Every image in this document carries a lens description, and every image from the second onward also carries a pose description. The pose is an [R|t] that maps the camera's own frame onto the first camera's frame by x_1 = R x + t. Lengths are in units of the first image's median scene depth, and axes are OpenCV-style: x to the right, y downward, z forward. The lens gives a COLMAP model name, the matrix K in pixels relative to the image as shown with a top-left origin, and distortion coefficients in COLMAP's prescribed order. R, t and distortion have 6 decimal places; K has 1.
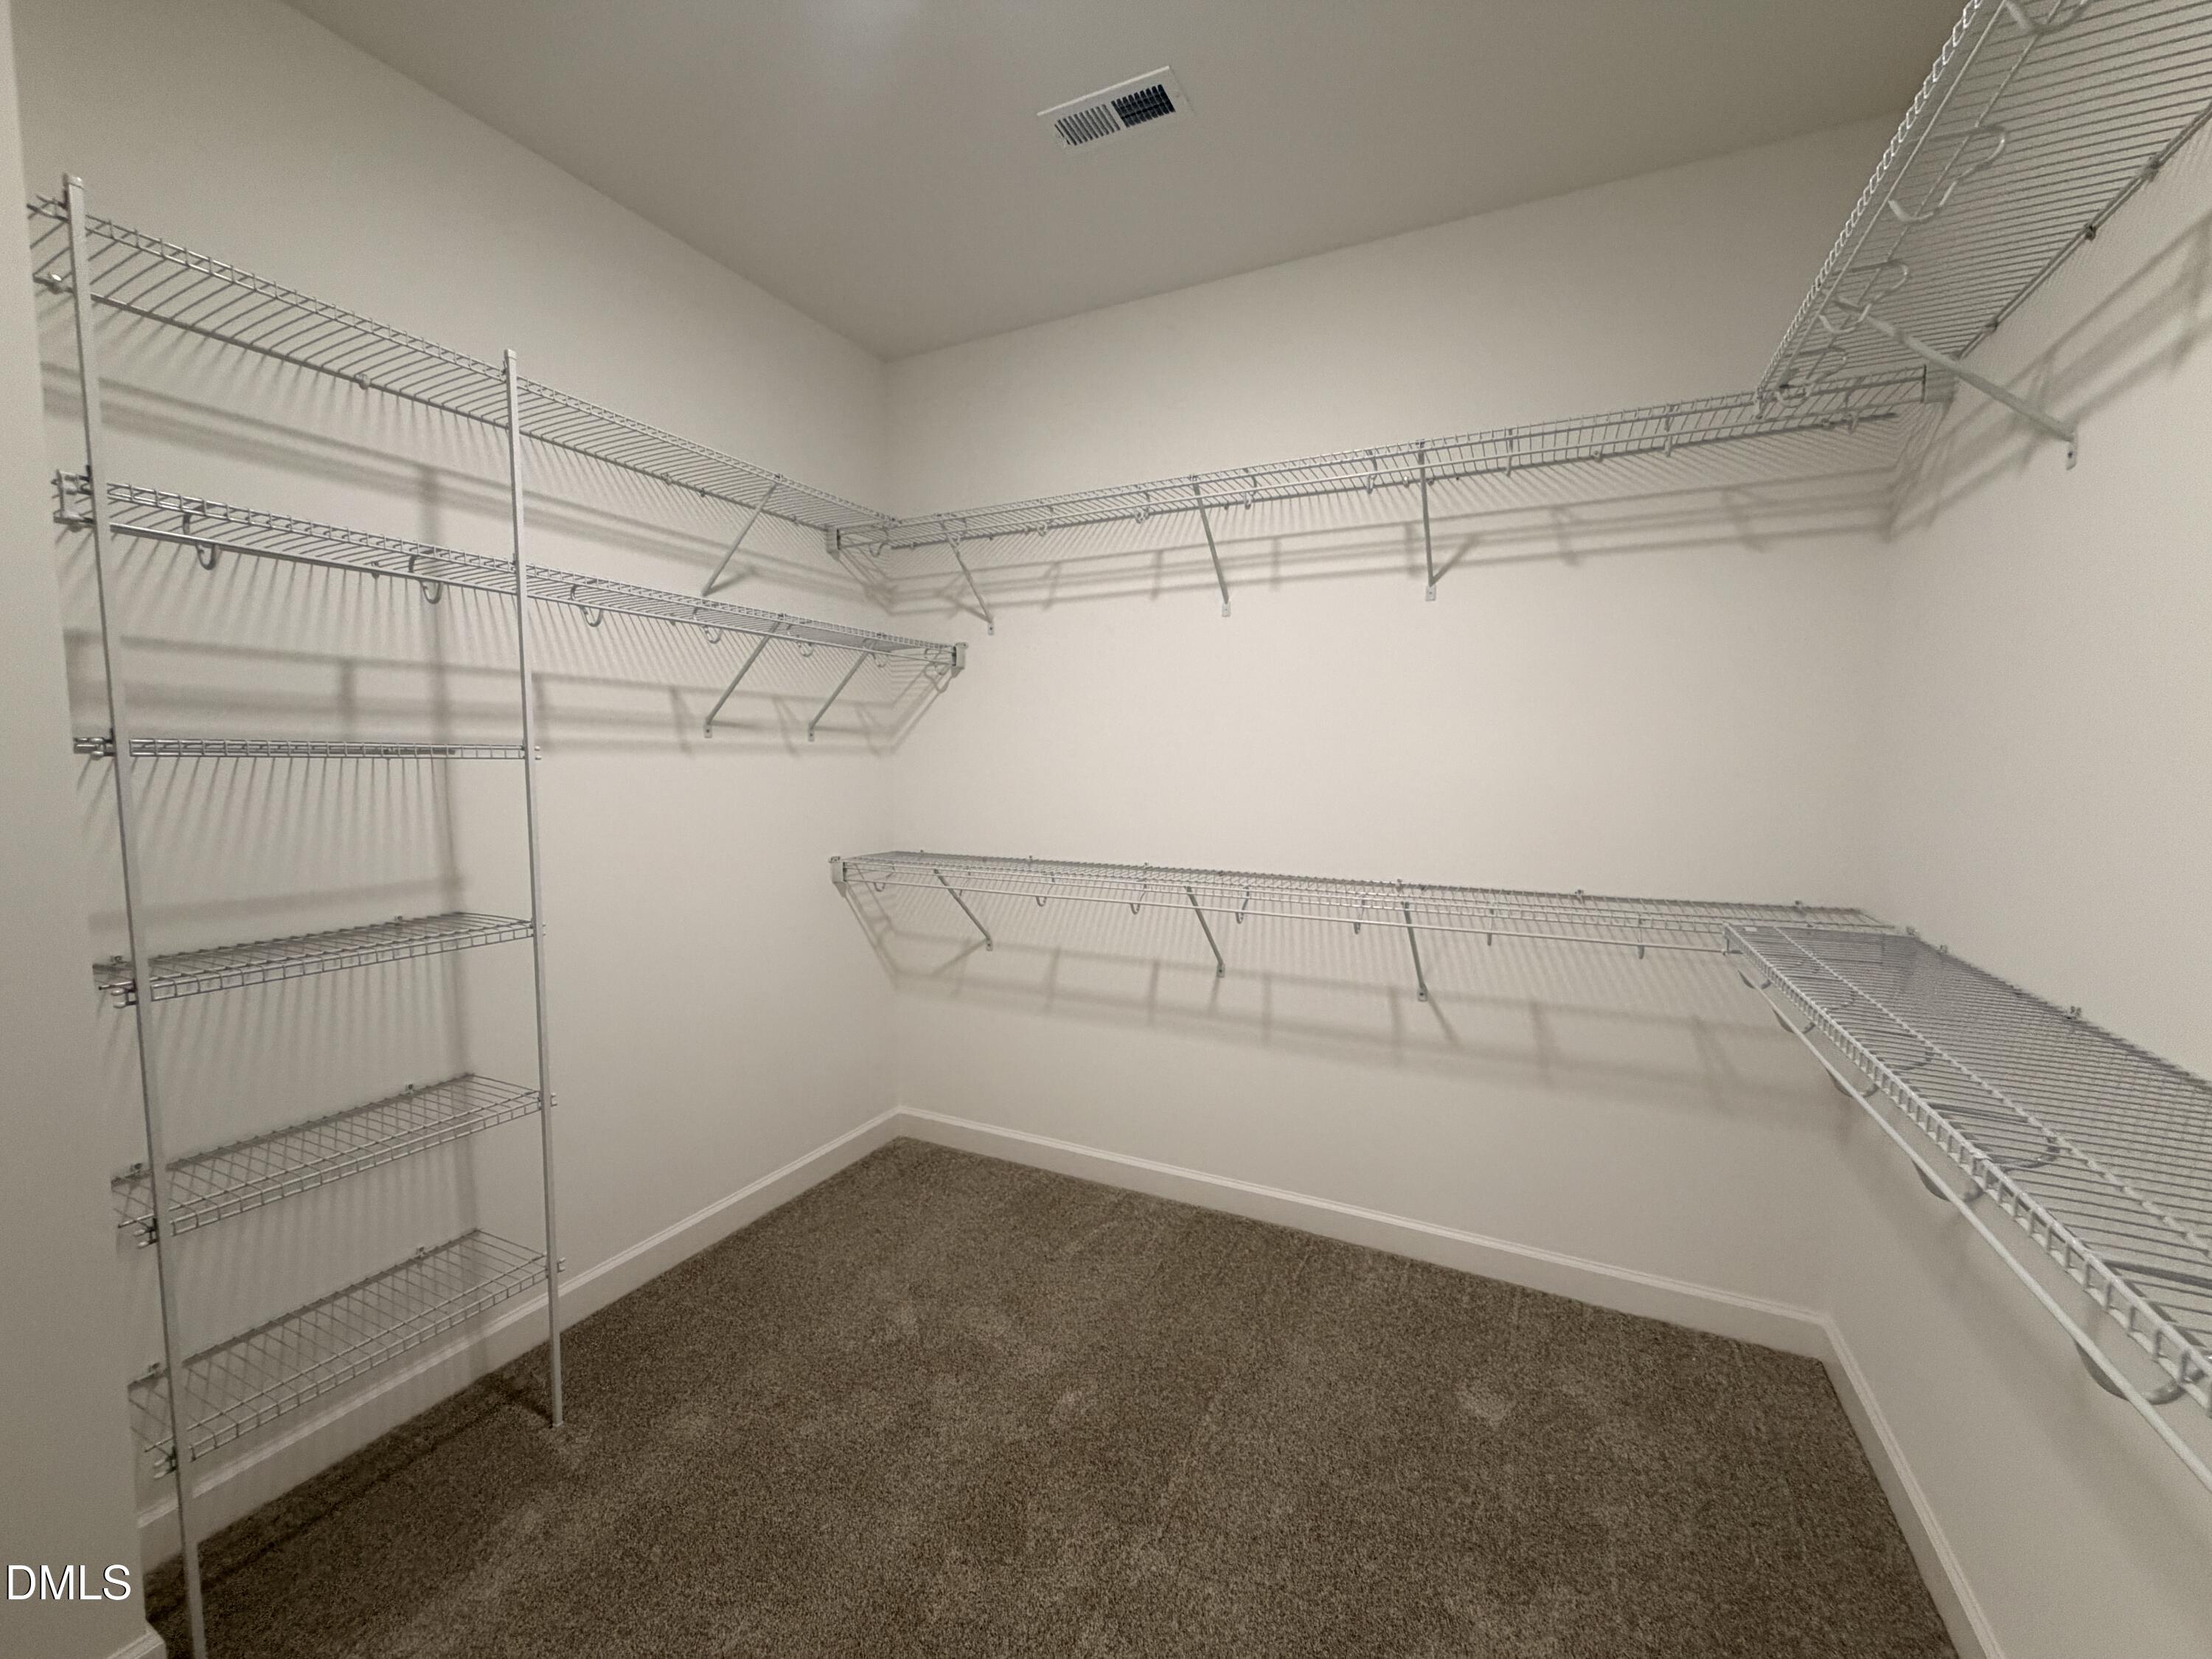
lens RADIAL K [[886.6, 0, 1098.6], [0, 886.6, 828.6], [0, 0, 1]] dist [0.000334, 0.000441]
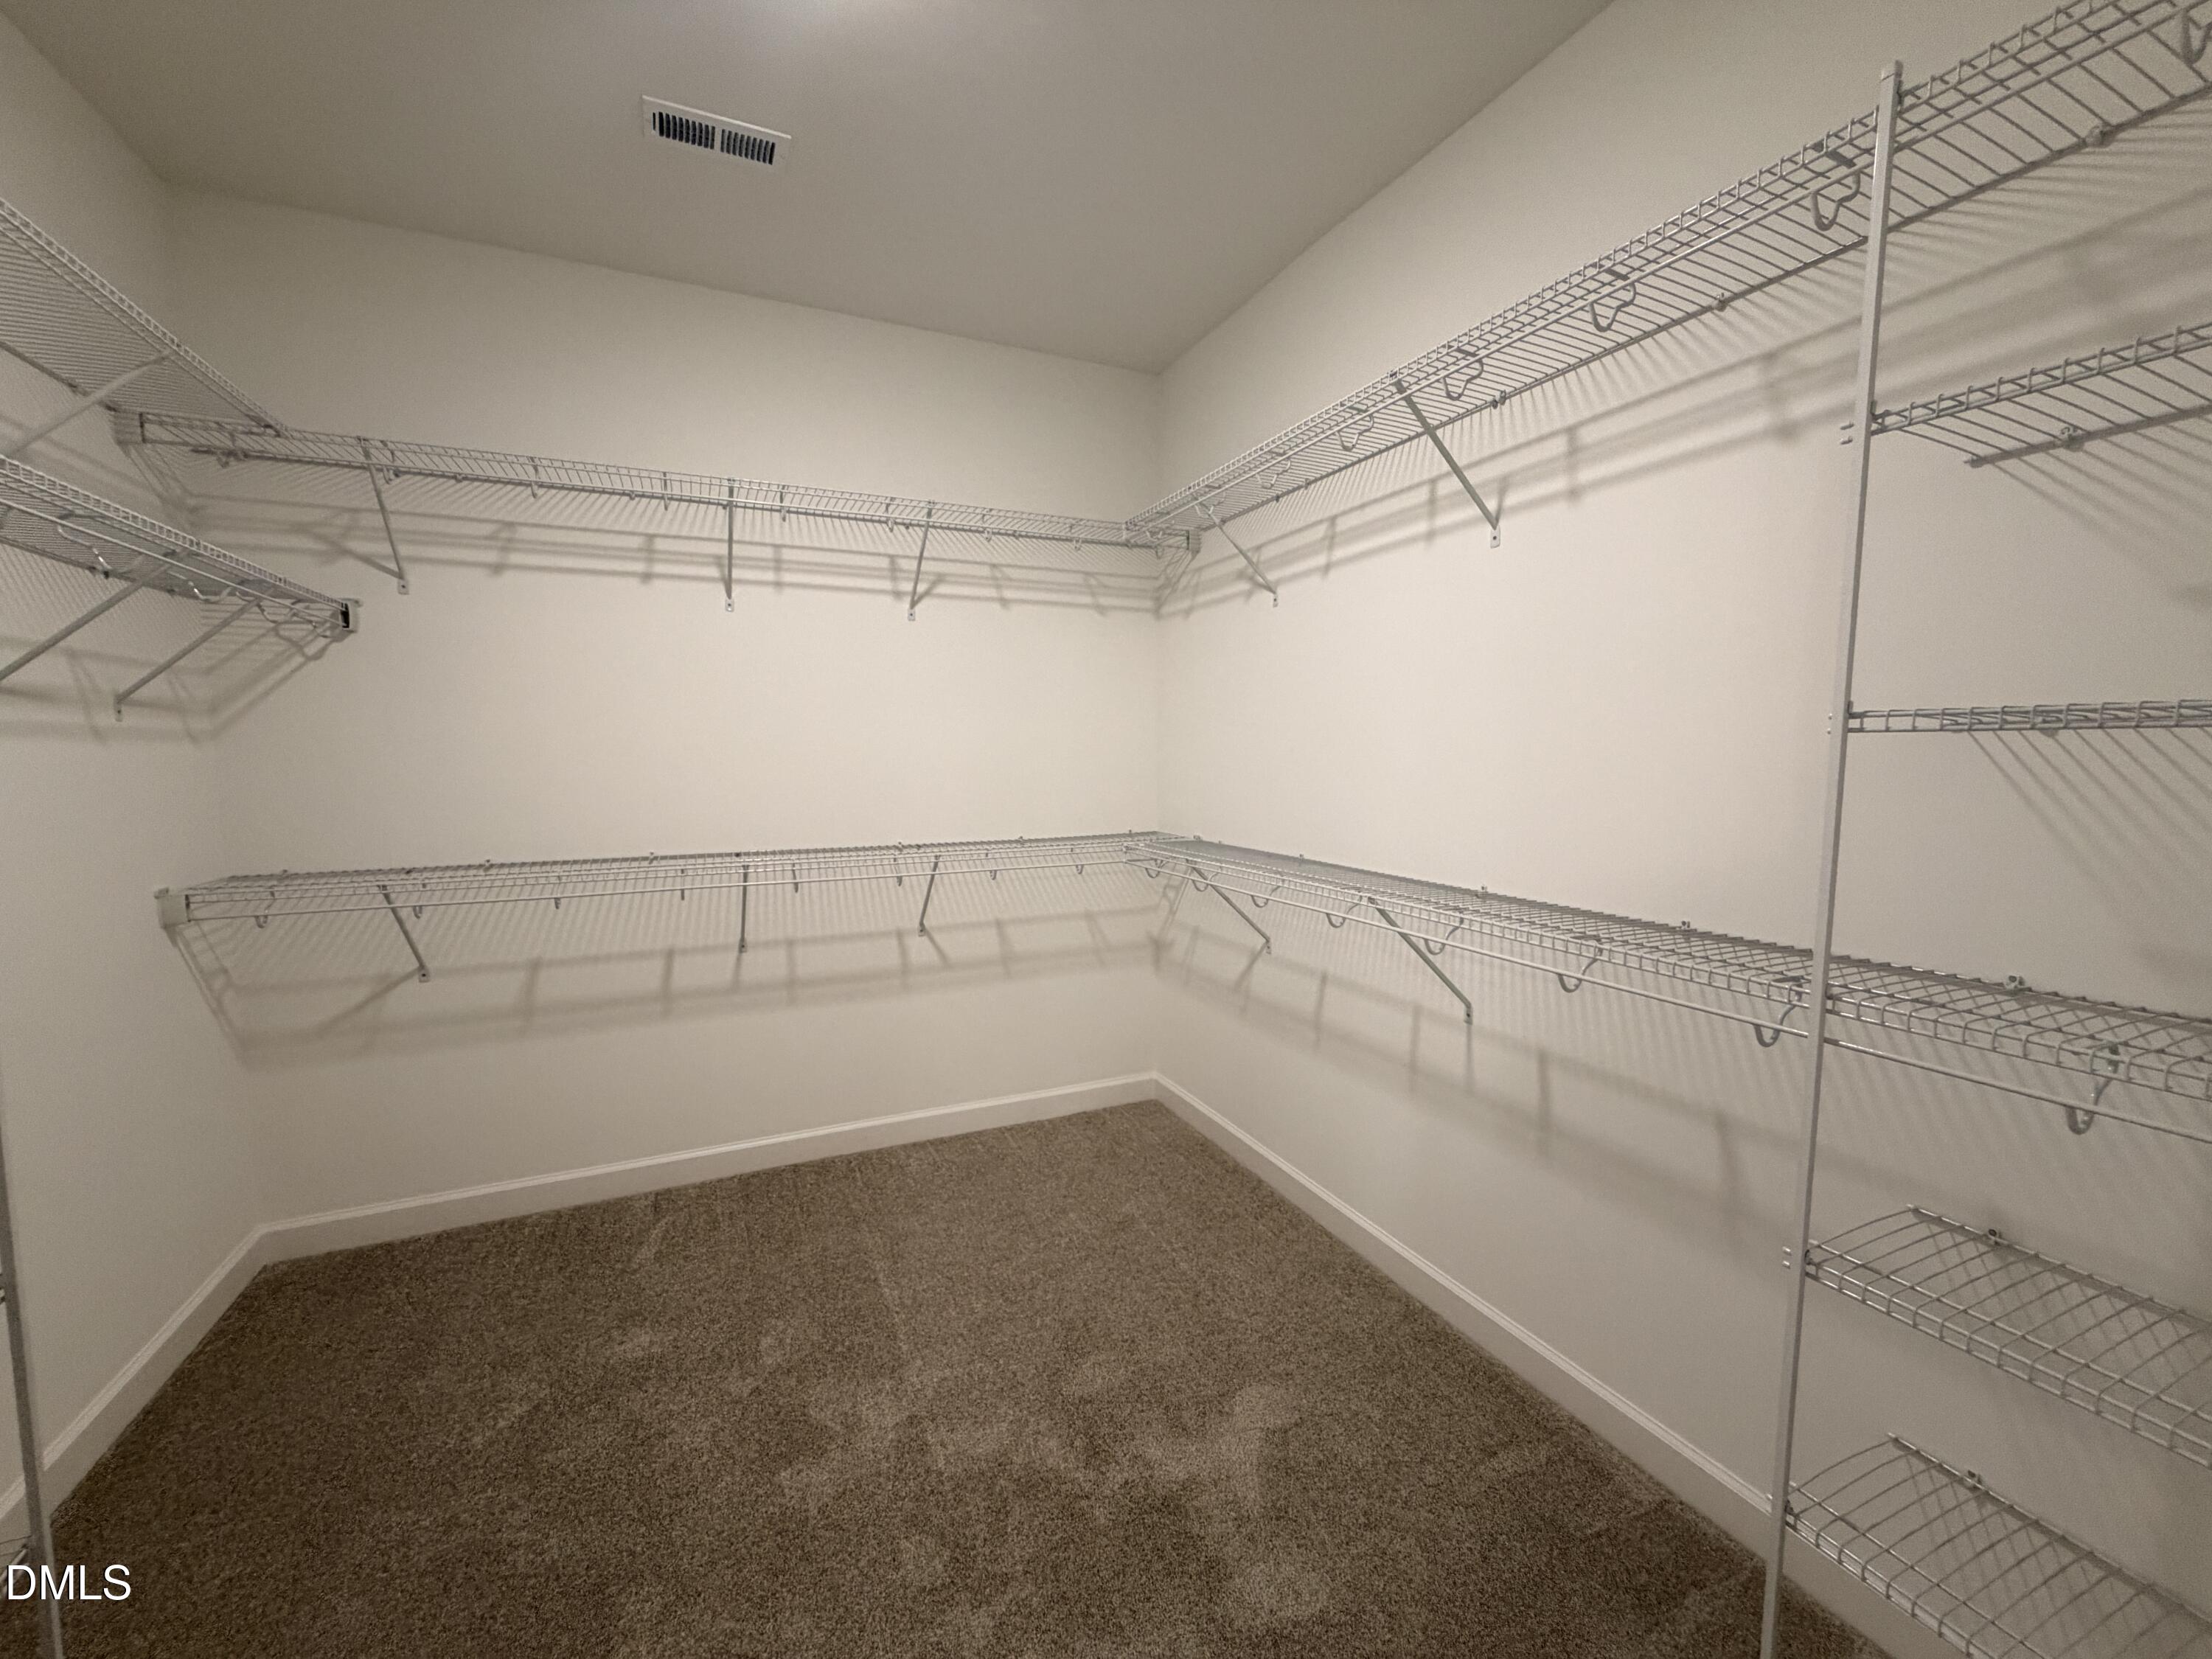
lens RADIAL K [[886.6, 0, 1100.7], [0, 886.6, 828.4], [0, 0, 1]] dist [0.000334, 0.000441]
pose [[0.628239, -0.073379, 0.774552, -0.439524], [0.067104, 0.996943, 0.040019, 0.007102], [-0.775121, 0.026834, 0.631243, -0.003808]]
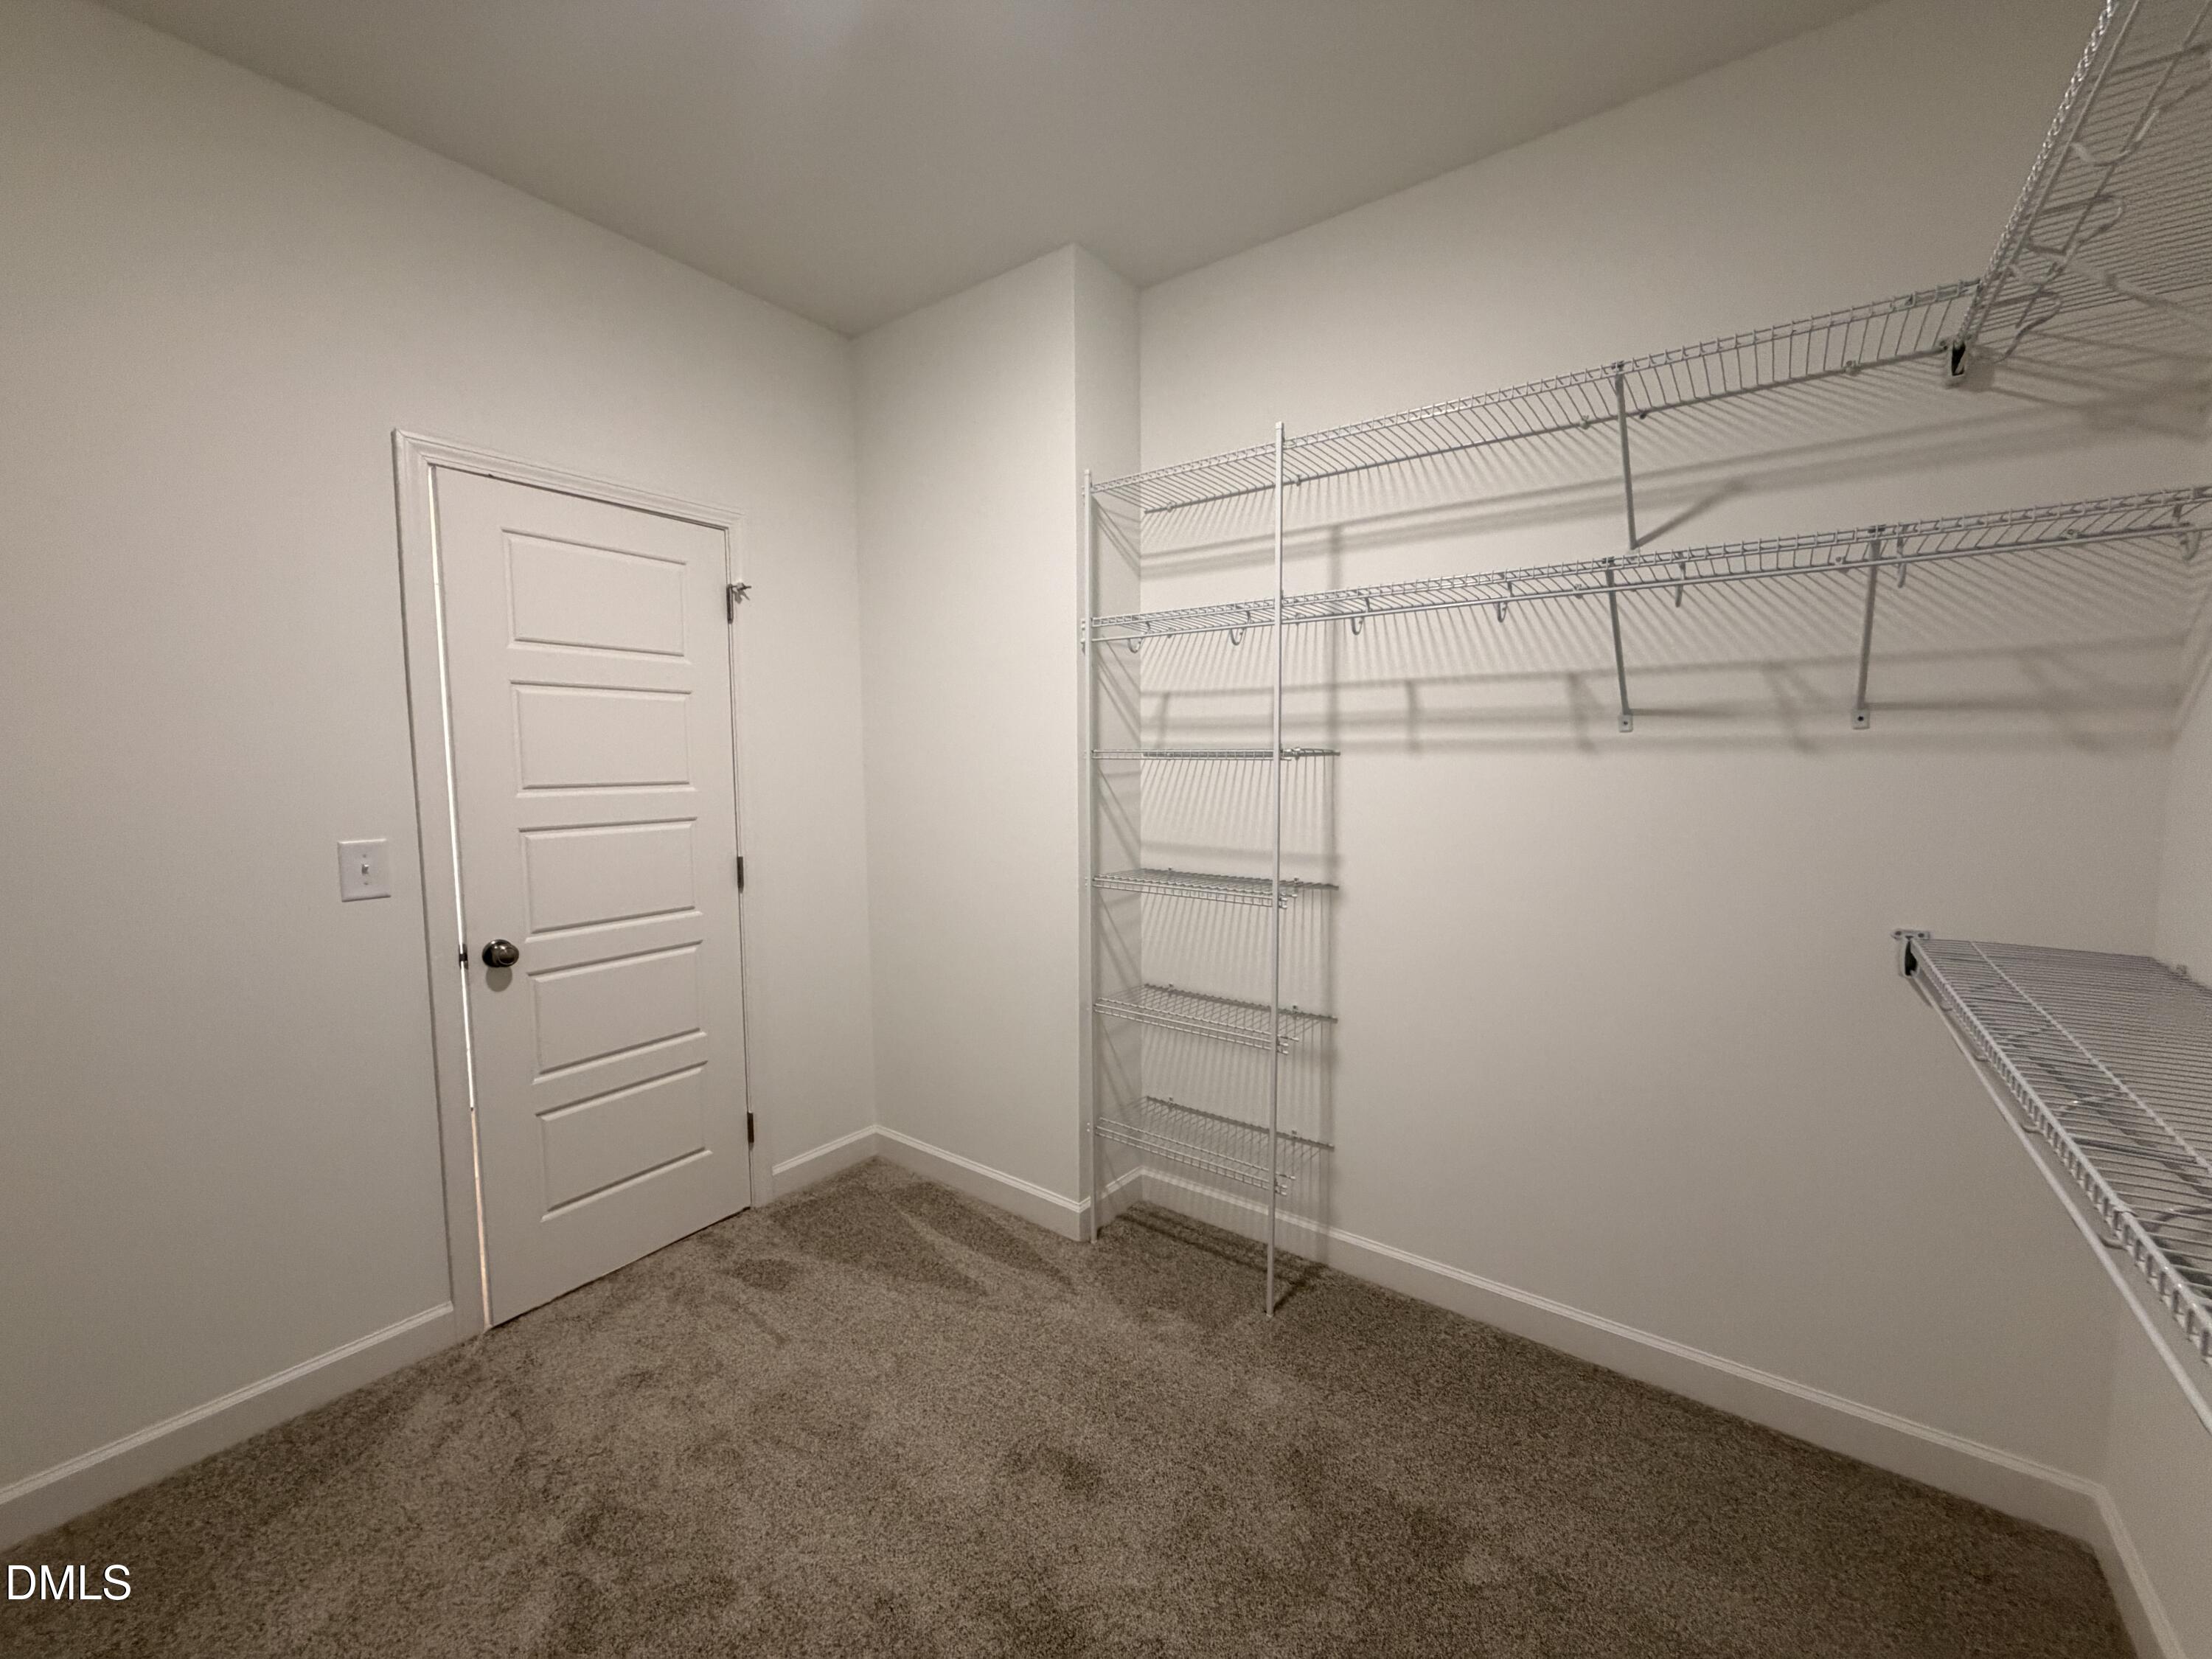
lens RADIAL K [[886.6, 0, 1114.8], [0, 886.6, 834.7], [0, 0, 1]] dist [0.000334, 0.000441]
pose [[-0.172392, 0.078263, -0.981914, 0.411181], [-0.077832, 0.992640, 0.092783, -0.050237], [0.981949, 0.092419, -0.165032, 0.698117]]
